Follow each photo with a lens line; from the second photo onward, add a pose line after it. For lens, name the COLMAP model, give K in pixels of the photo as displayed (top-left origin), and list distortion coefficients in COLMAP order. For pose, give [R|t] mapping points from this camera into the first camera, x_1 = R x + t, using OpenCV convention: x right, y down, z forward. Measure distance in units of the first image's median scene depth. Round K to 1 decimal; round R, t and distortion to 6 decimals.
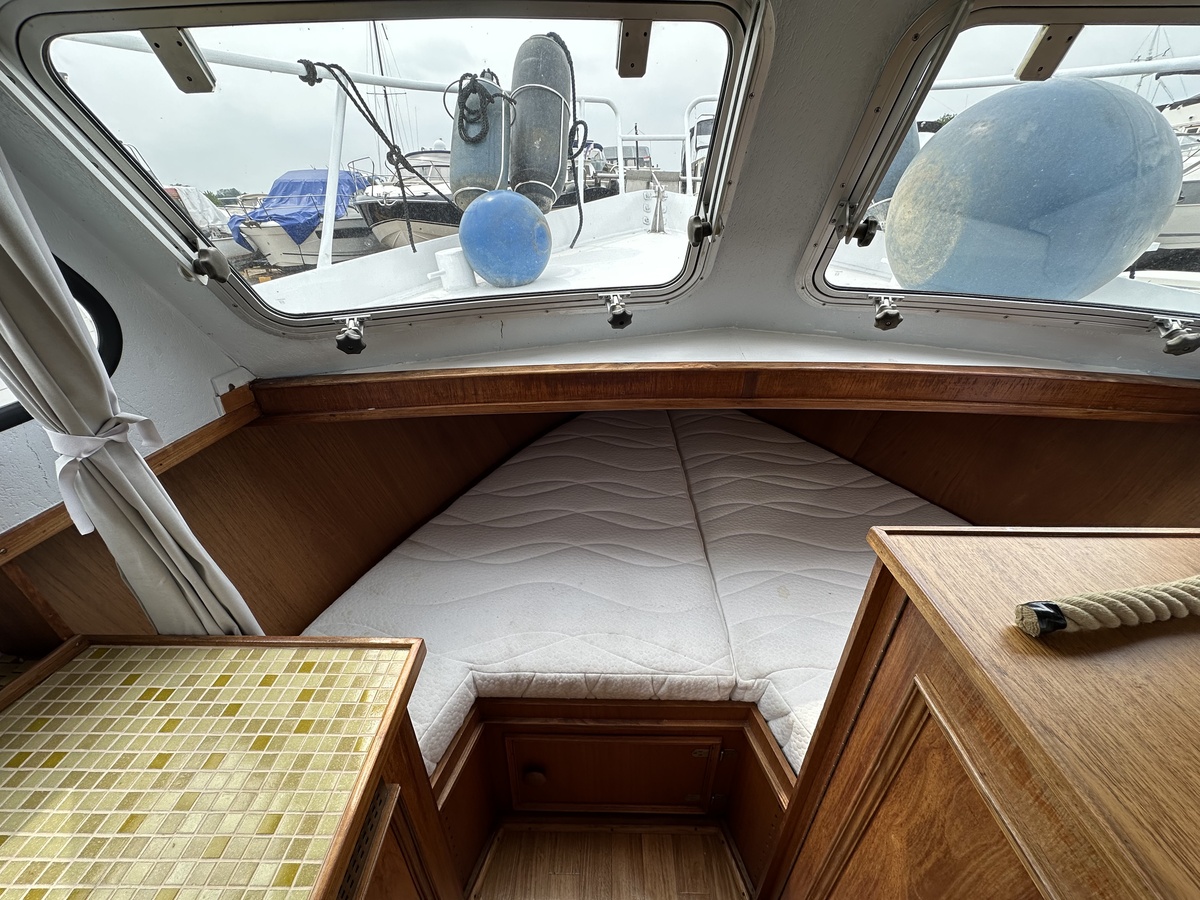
lens RADIAL K [[477.5, 0, 600.8], [0, 477.5, 451.6], [0, 0, 1]] dist [-0.004557, 0.000759]
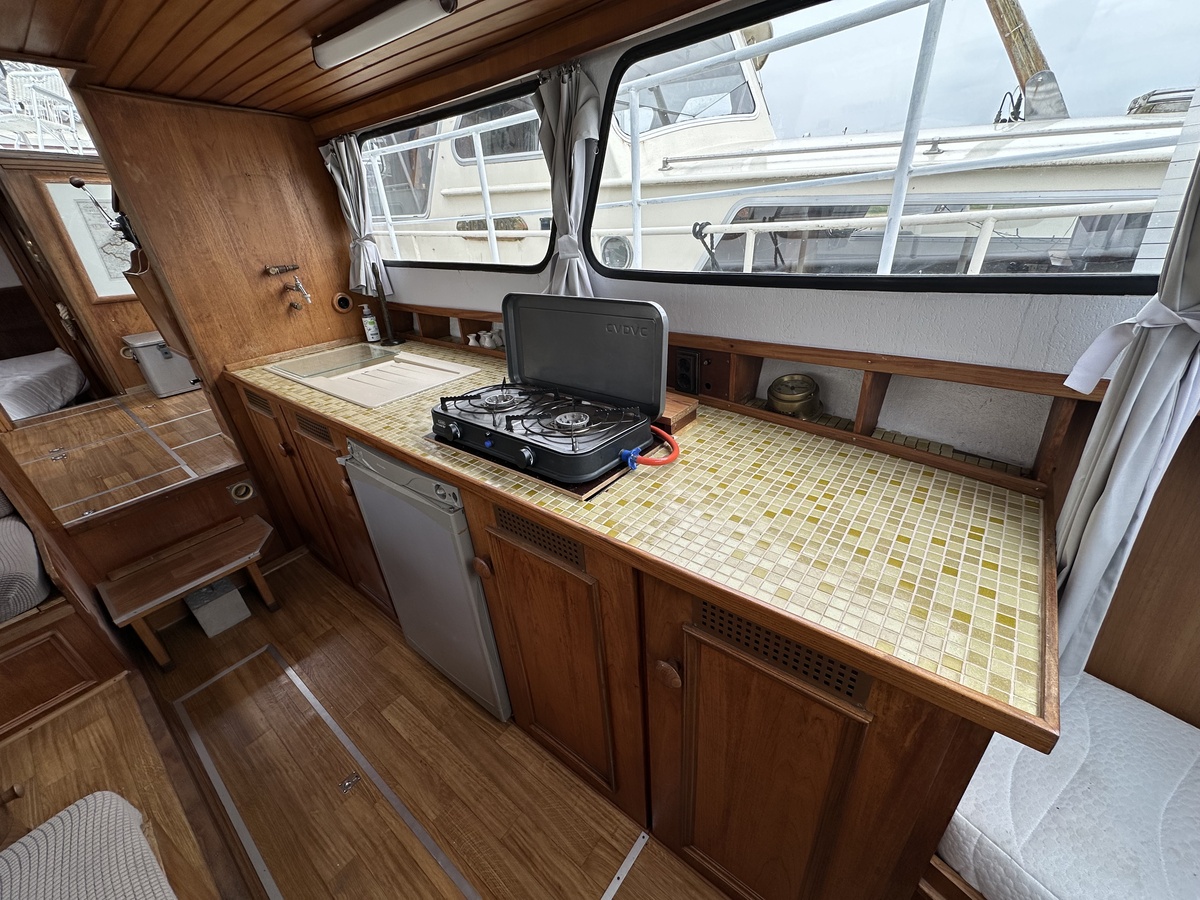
lens RADIAL K [[477.5, 0, 599.7], [0, 477.5, 448.6], [0, 0, 1]] dist [-0.004557, 0.000759]
pose [[-0.621715, 0.392485, -0.677810, 0.206543], [-0.314943, 0.667074, 0.675147, -0.071022], [0.717134, 0.633220, -0.291119, 0.359501]]
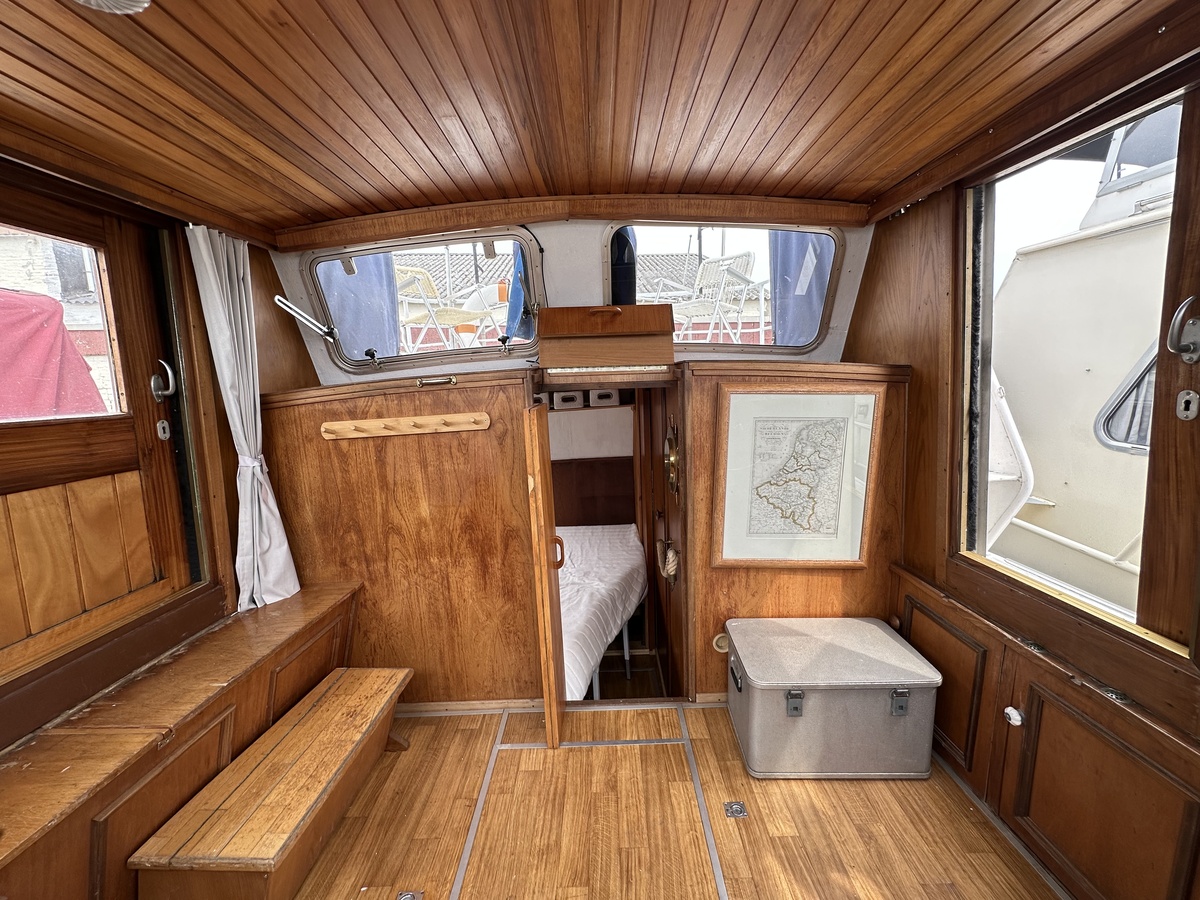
lens RADIAL K [[477.5, 0, 600.9], [0, 477.5, 449.6], [0, 0, 1]] dist [-0.004557, 0.000759]
pose [[-0.999135, 0.040174, 0.010759, 0.195865], [0.038463, 0.794161, 0.606489, 0.773728], [0.015821, 0.606378, -0.795019, -1.983509]]
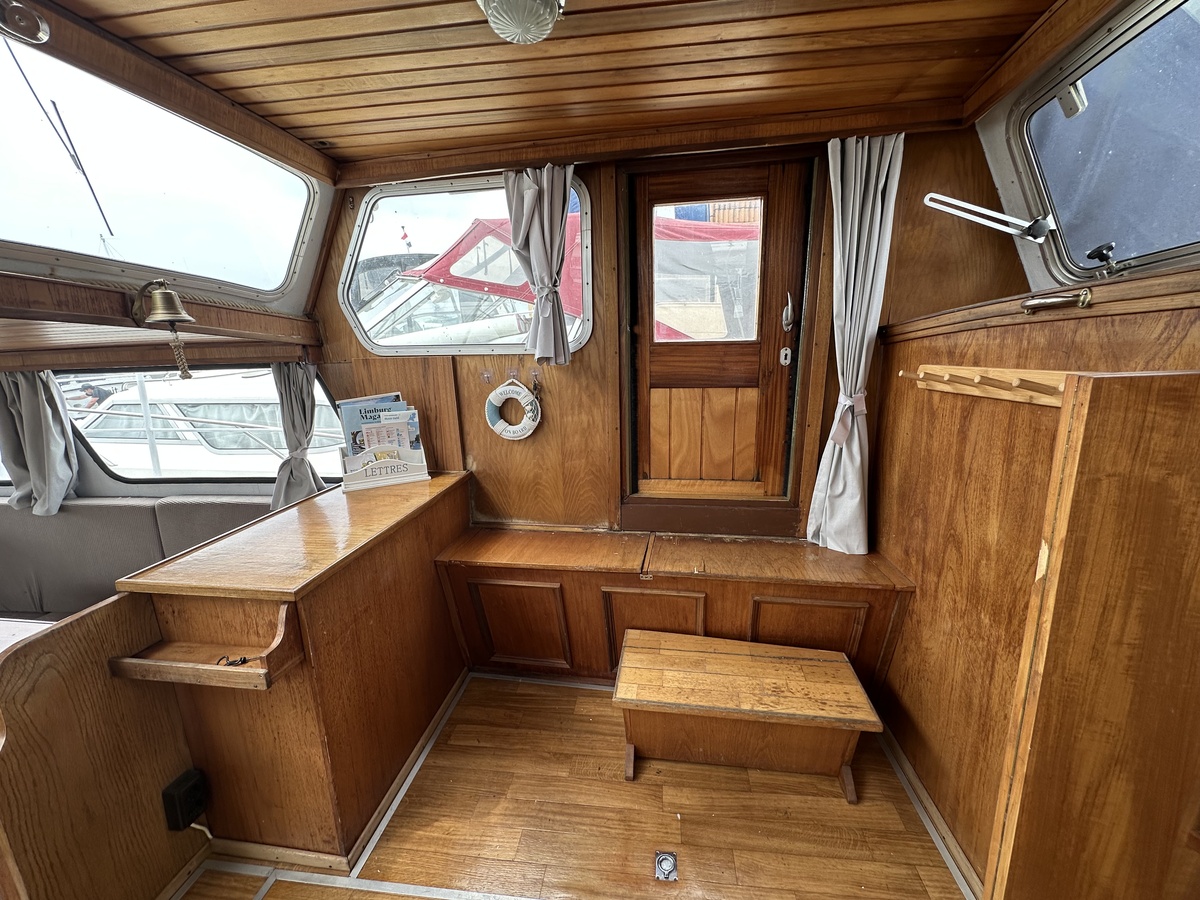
lens RADIAL K [[477.5, 0, 599.8], [0, 477.5, 450.6], [0, 0, 1]] dist [-0.004557, 0.000759]
pose [[0.119872, -0.223326, 0.967345, -0.158516], [0.499416, 0.855675, 0.135659, 1.261211], [-0.858029, 0.466846, 0.214105, -2.796877]]
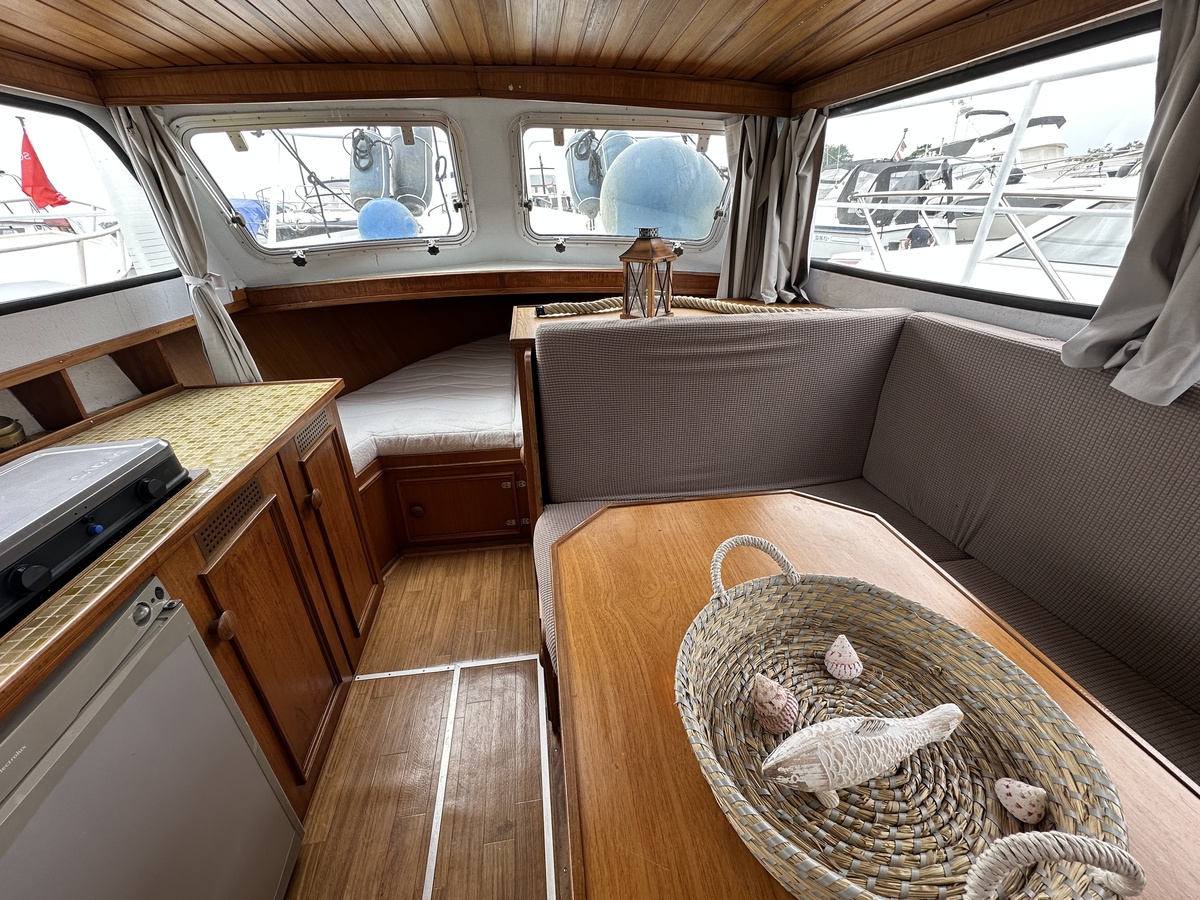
lens RADIAL K [[477.5, 0, 600.2], [0, 477.5, 451.2], [0, 0, 1]] dist [-0.004557, 0.000759]
pose [[0.988929, -0.078545, 0.125896, 0.389119], [0.084007, 0.995715, -0.038666, 0.674124], [-0.122320, 0.048814, 0.991290, -1.021810]]
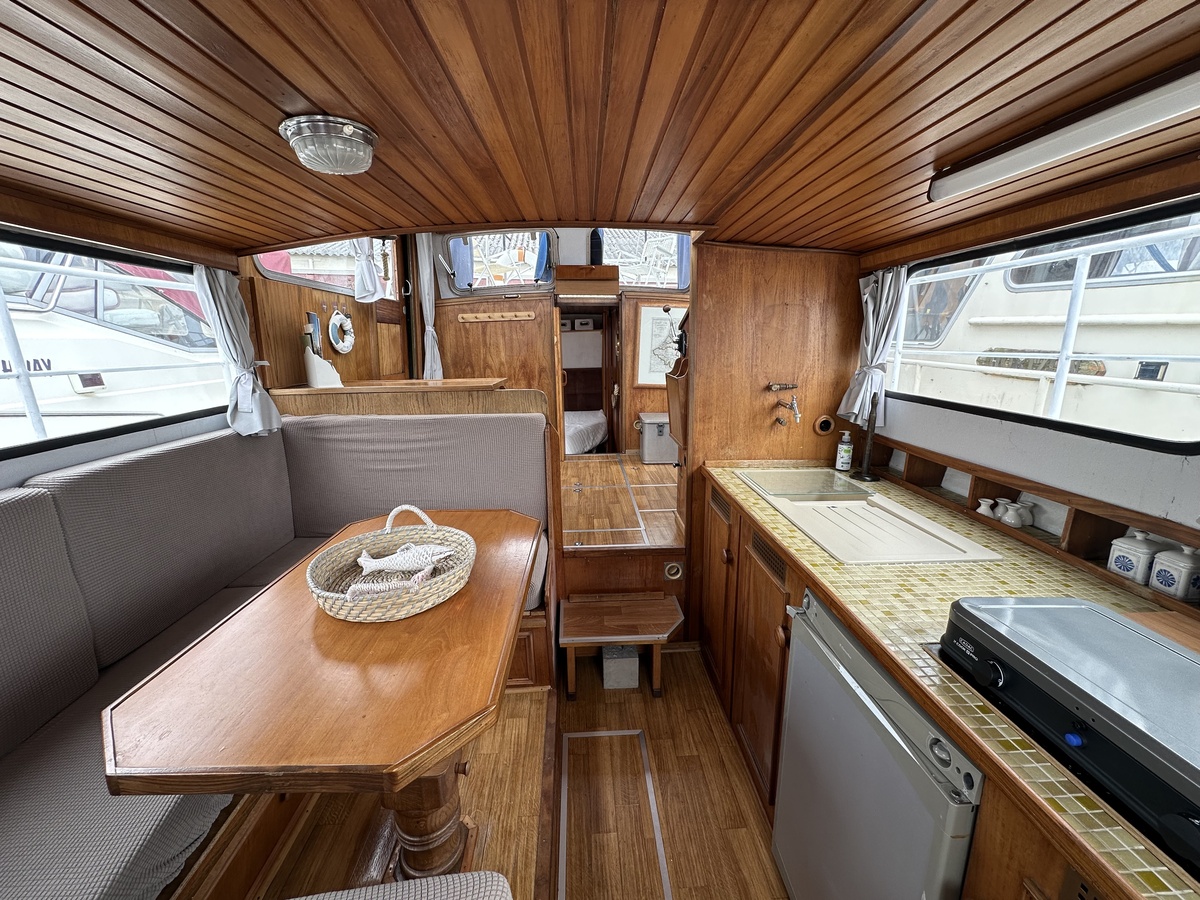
lens RADIAL K [[477.5, 0, 600.7], [0, 477.5, 448.0], [0, 0, 1]] dist [-0.004557, 0.000759]
pose [[-0.998882, 0.021490, -0.042108, 0.261992], [-0.011534, 0.753012, 0.657906, 0.036735], [0.045846, 0.657656, -0.751922, 0.056633]]
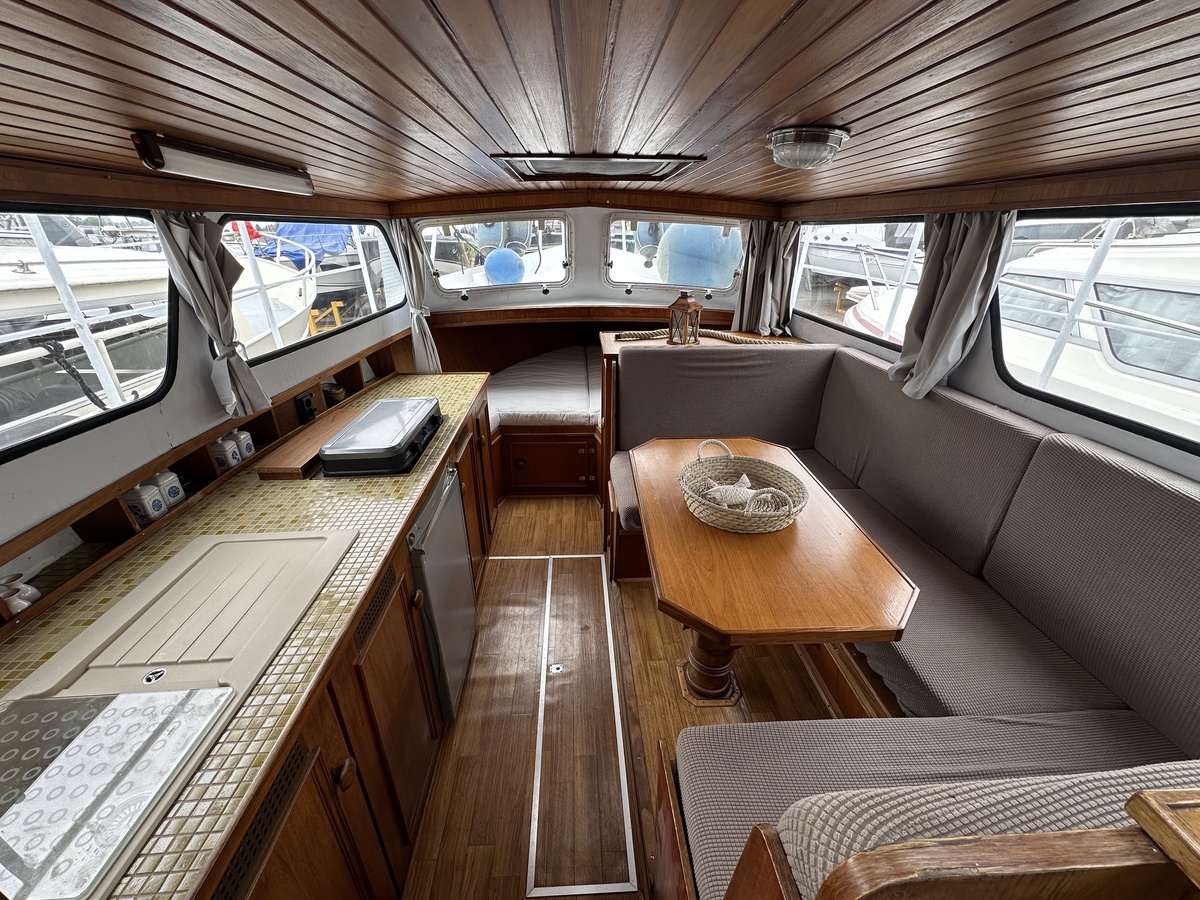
lens RADIAL K [[477.5, 0, 601.1], [0, 477.5, 451.3], [0, 0, 1]] dist [-0.004557, 0.000759]
pose [[0.998727, -0.020110, 0.046254, 0.217488], [0.022830, 0.997993, -0.059059, 0.892173], [-0.044974, 0.060040, 0.997182, -1.934386]]
